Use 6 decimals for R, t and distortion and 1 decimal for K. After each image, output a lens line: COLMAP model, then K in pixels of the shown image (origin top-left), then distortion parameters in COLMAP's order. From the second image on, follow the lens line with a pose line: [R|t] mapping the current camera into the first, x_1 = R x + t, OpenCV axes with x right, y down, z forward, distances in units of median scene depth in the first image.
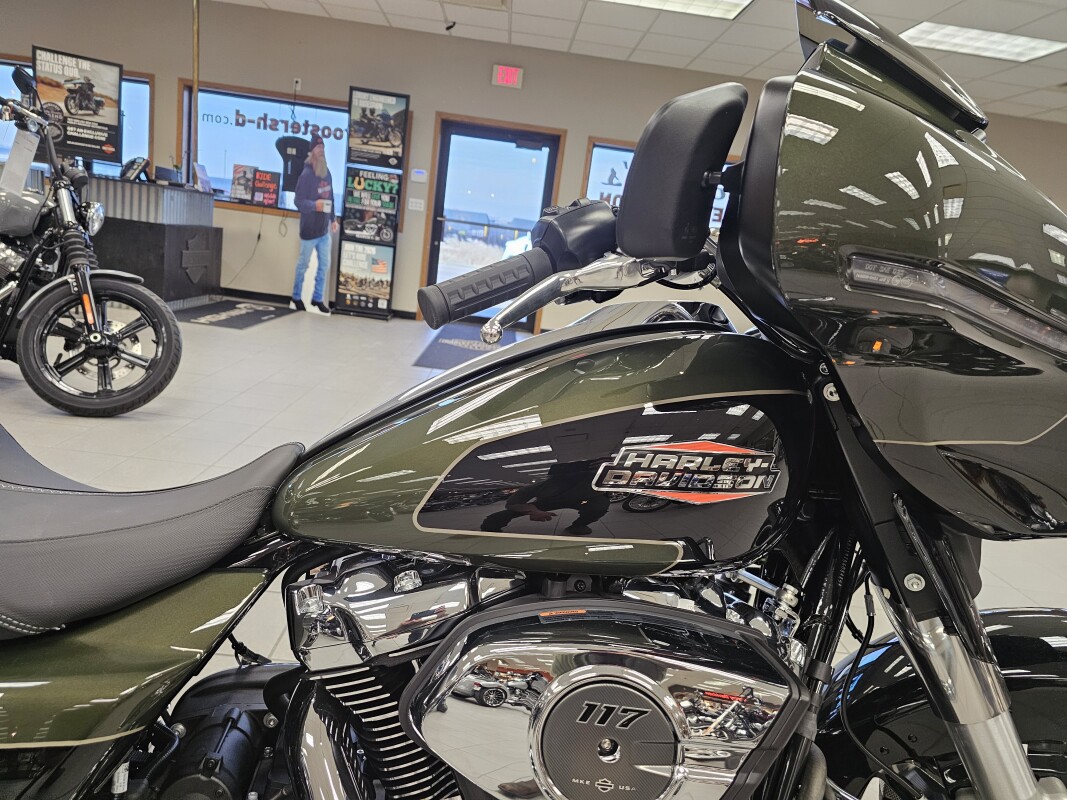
lens RADIAL K [[724.6, 0, 531.3], [0, 724.6, 390.2], [0, 0, 1]] dist [0.021926, -0.024946]
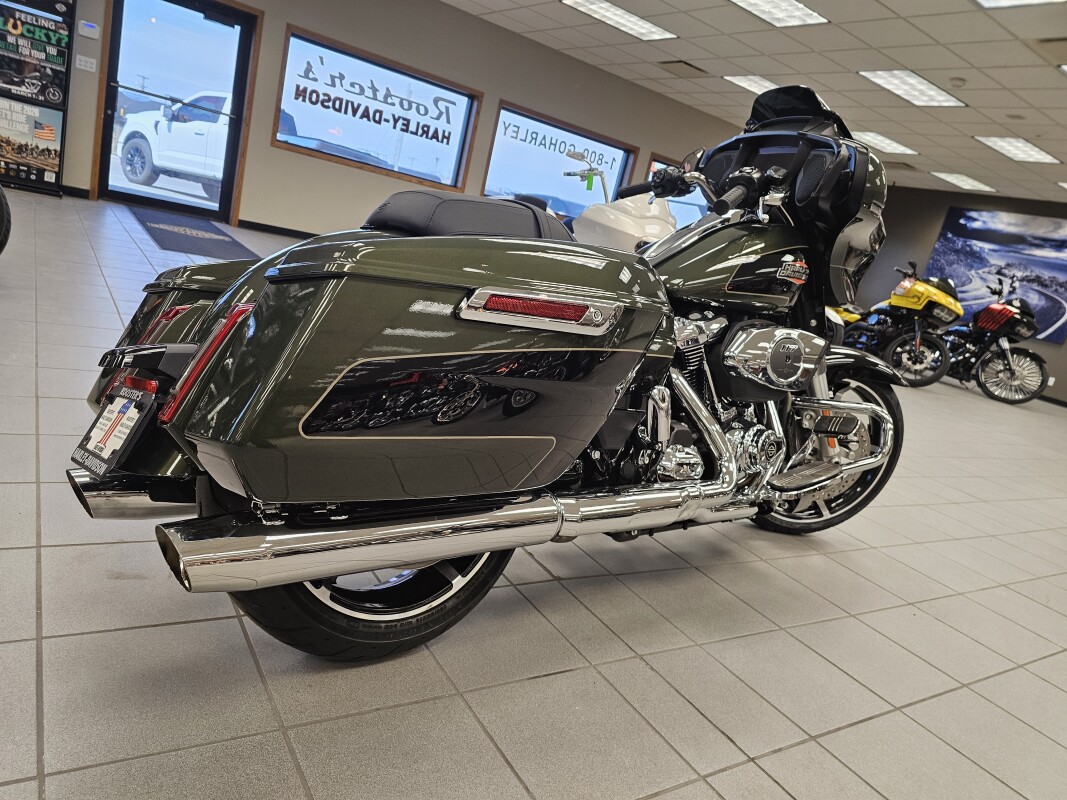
lens RADIAL K [[724.6, 0, 533.9], [0, 724.6, 416.3], [0, 0, 1]] dist [0.021926, -0.024946]
pose [[0.846473, -0.069452, 0.527882, -0.203925], [-0.016166, 0.987646, 0.155865, 0.020854], [-0.532186, -0.140469, 0.834893, -0.087791]]
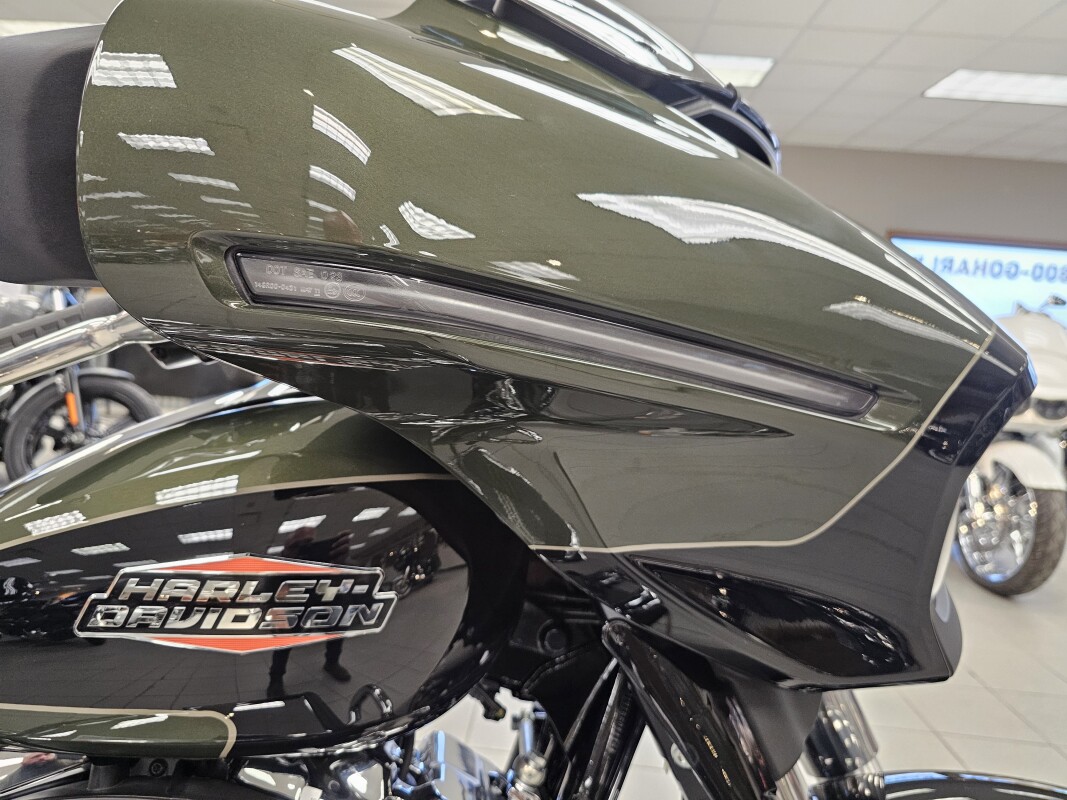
lens RADIAL K [[724.6, 0, 486.9], [0, 724.6, 410.9], [0, 0, 1]] dist [0.021926, -0.024946]
pose [[0.989750, -0.052064, -0.132980, 0.048042], [0.041140, 0.995648, -0.083619, 0.000356], [0.136755, 0.077291, 0.987585, 0.033173]]
